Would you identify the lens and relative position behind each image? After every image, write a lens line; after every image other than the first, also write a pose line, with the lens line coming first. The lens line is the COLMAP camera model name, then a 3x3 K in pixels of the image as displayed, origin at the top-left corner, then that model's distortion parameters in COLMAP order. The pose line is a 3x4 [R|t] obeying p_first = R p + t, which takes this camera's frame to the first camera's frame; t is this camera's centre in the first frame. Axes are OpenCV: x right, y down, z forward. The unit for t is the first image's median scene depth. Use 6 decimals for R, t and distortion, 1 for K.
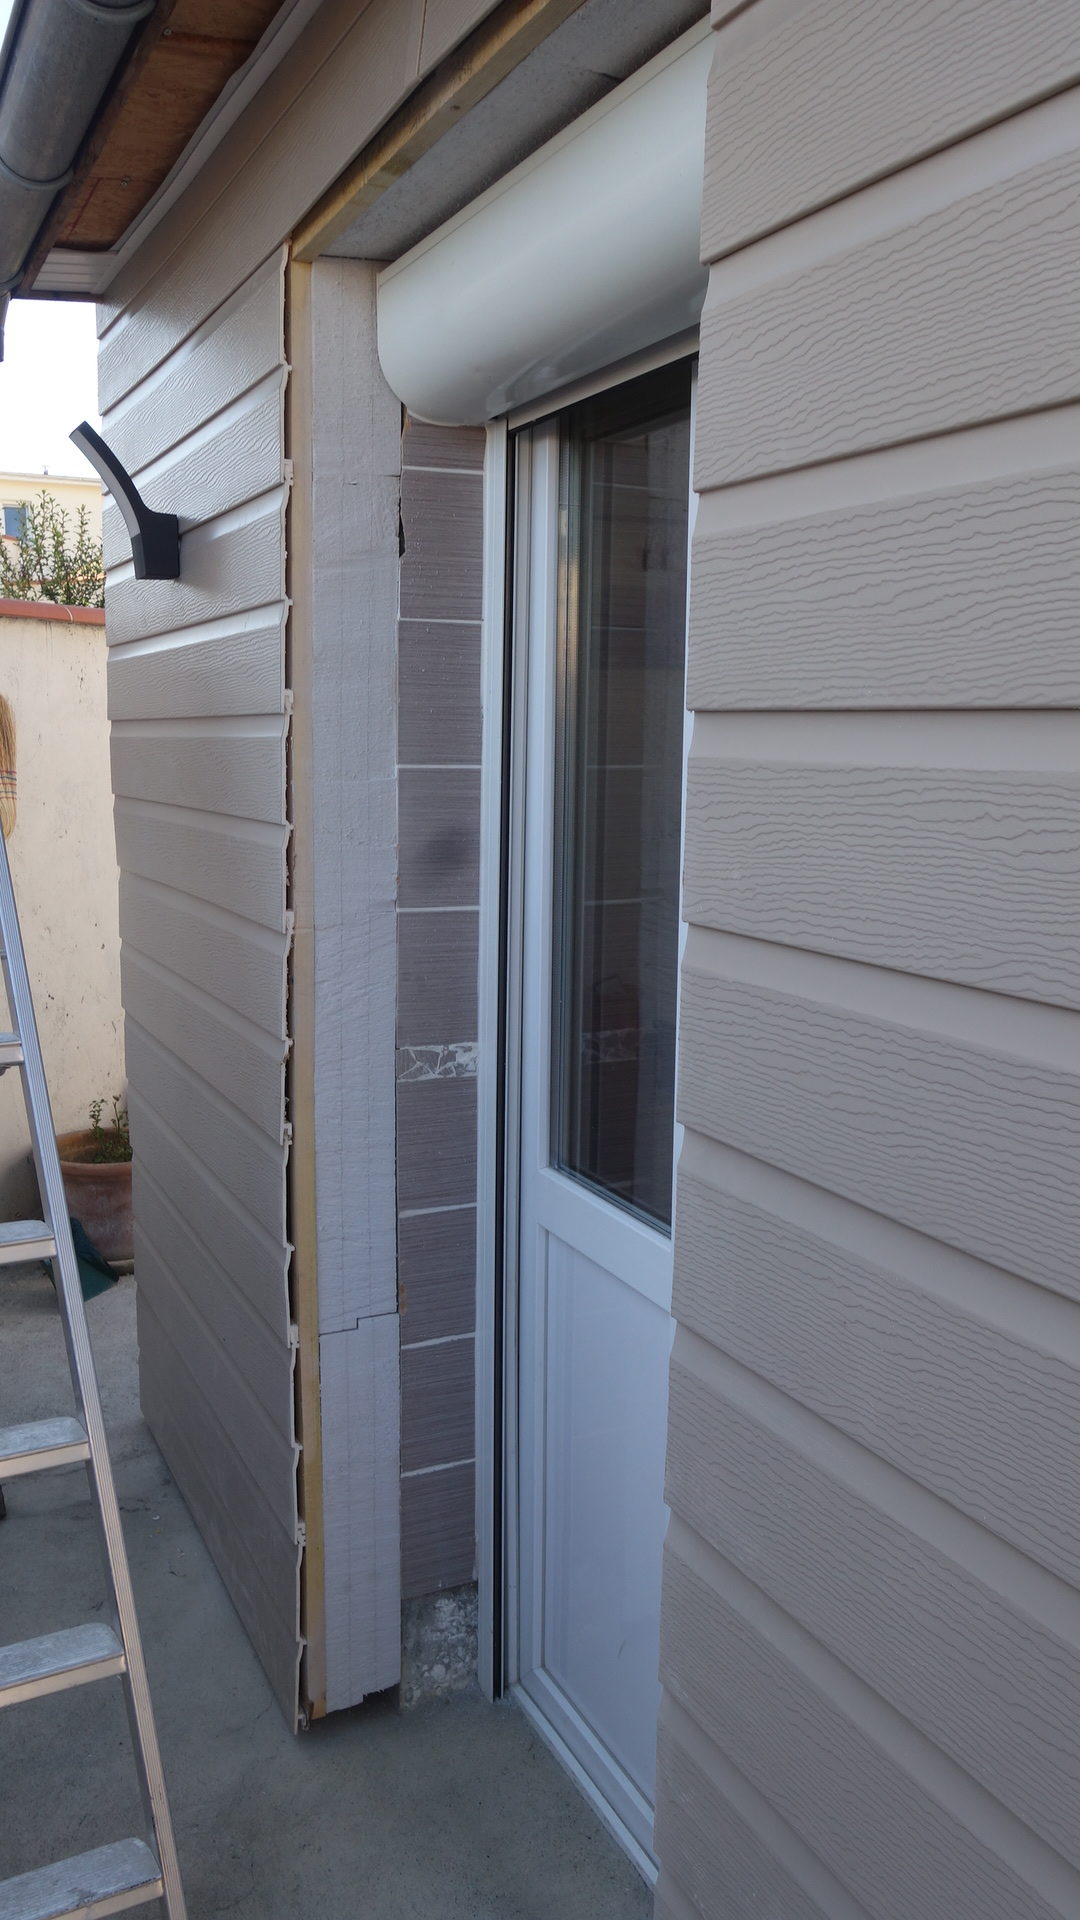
lens RADIAL K [[1492.7, 0, 538.8], [0, 1492.7, 958.0], [0, 0, 1]] dist [0.000838, -0.009629]
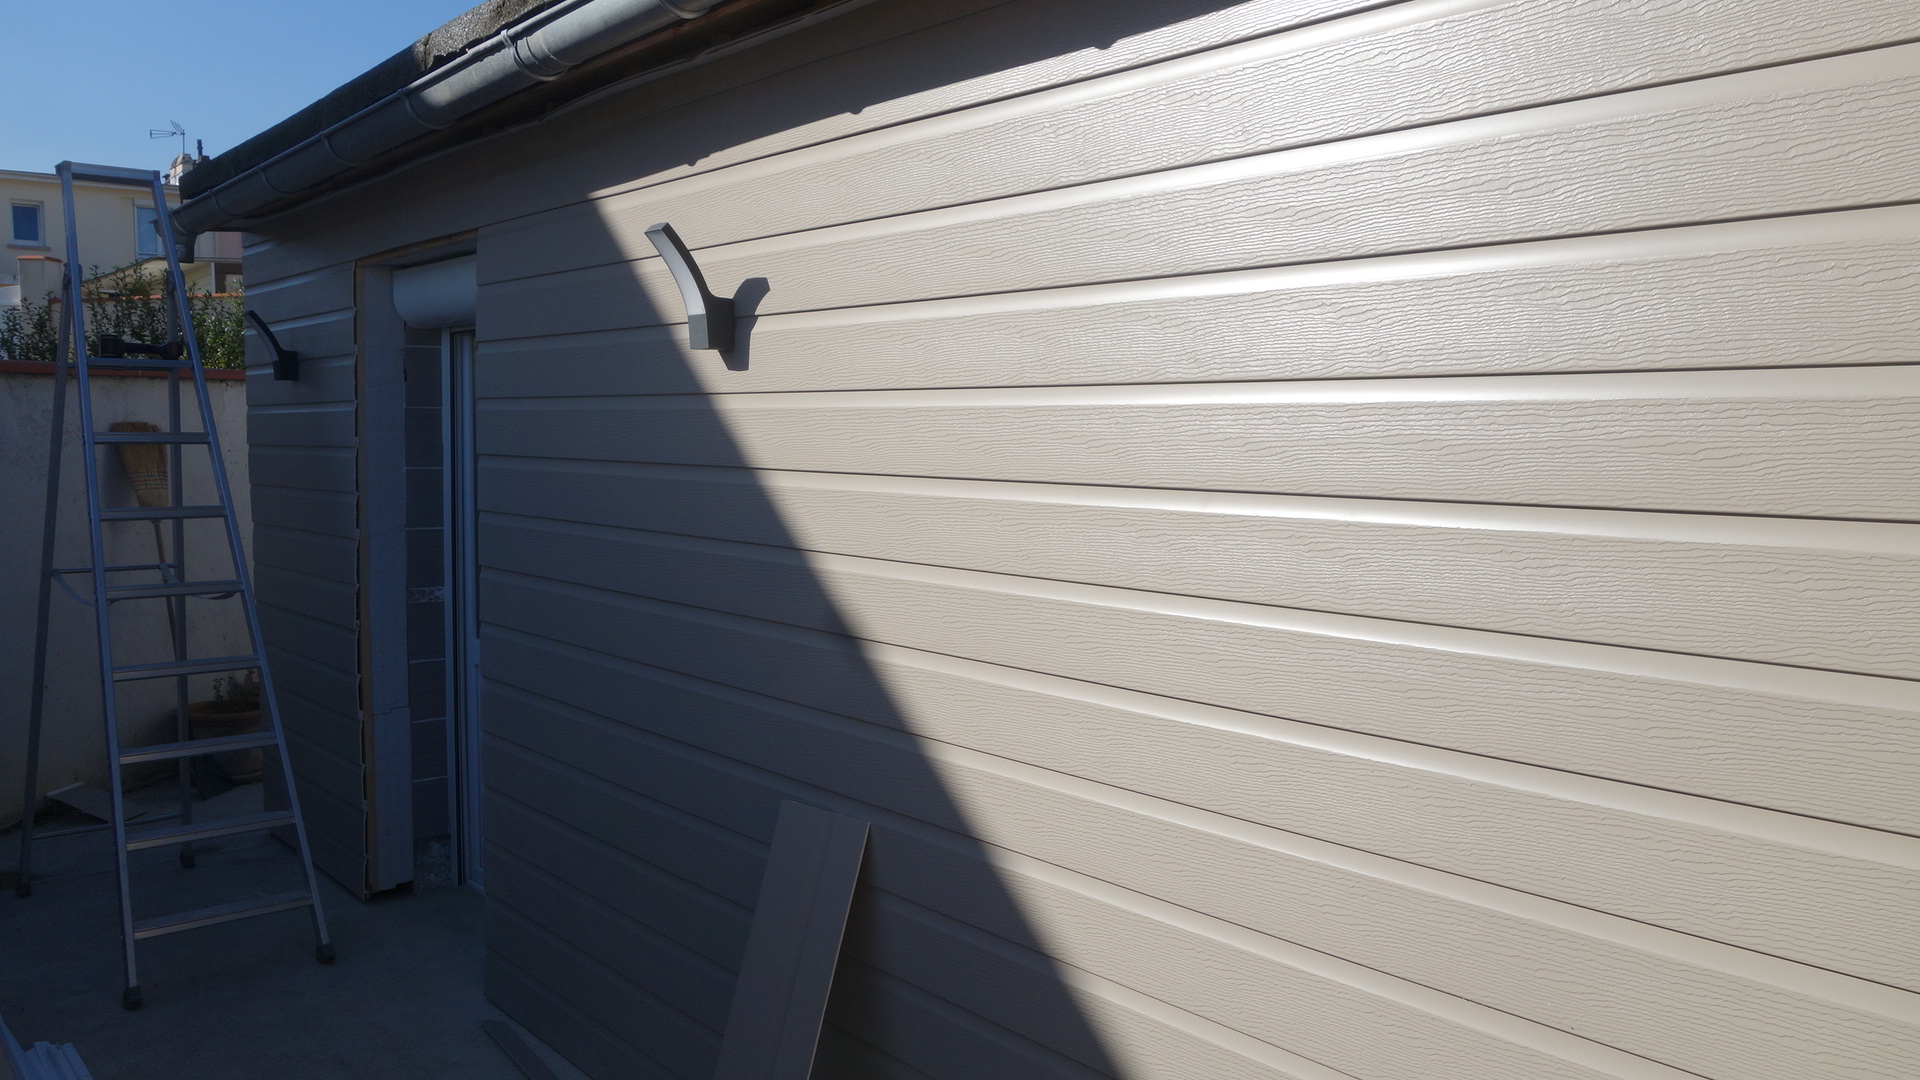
lens RADIAL K [[1492.7, 0, 959.3], [0, 1492.7, 551.7], [0, 0, 1]] dist [0.000838, -0.009629]
pose [[0.971242, -0.020607, 0.237202, 0.182751], [0.036649, 0.997314, -0.063421, 0.175090], [-0.235258, 0.070290, 0.969388, -1.404970]]
